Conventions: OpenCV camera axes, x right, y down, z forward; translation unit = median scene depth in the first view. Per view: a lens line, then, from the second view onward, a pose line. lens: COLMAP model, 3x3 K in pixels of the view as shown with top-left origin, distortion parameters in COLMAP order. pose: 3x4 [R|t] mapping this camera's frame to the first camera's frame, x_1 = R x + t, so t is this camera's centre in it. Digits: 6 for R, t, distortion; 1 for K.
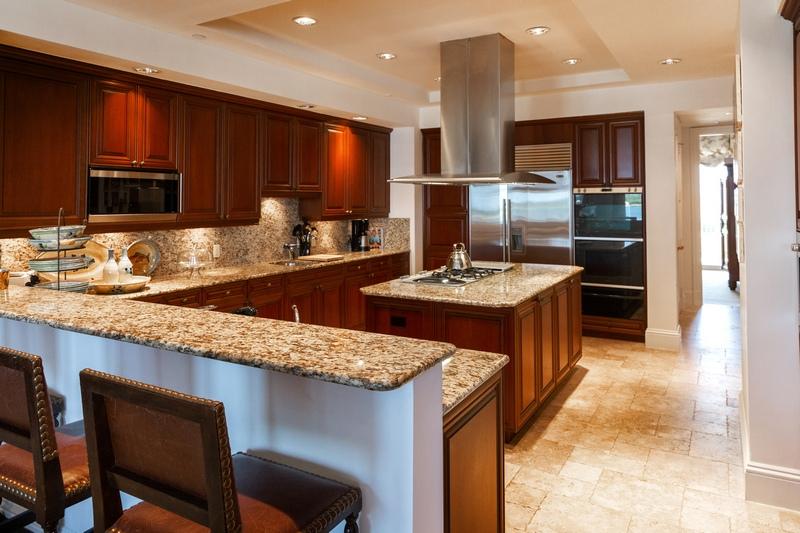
lens RADIAL K [[537.4, 0, 396.7], [0, 537.4, 188.1], [0, 0, 1]] dist [0.003585, -0.000015]
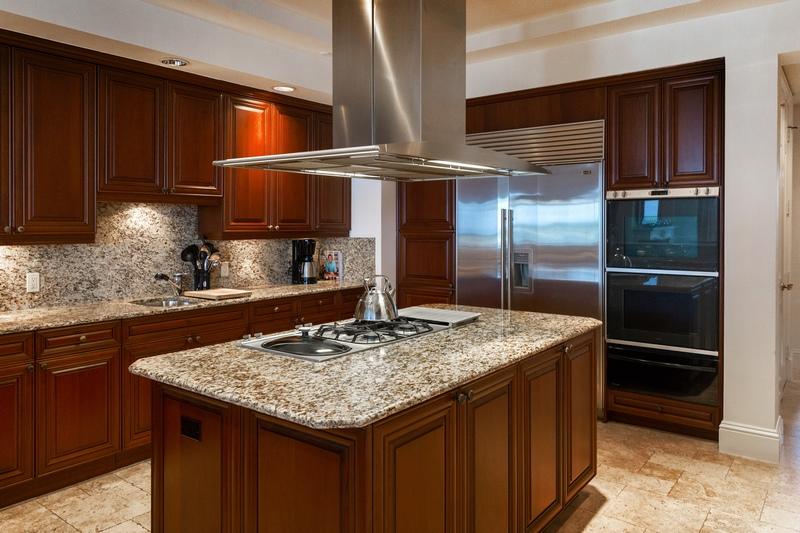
lens RADIAL K [[570.8, 0, 403.4], [0, 570.8, 230.4], [0, 0, 1]] dist [0.007336, -0.000951]
pose [[0.993631, 0.005280, -0.112559, 0.172584], [-0.001684, 0.999486, 0.032026, 0.026402], [0.112670, -0.031633, 0.993129, 0.313169]]
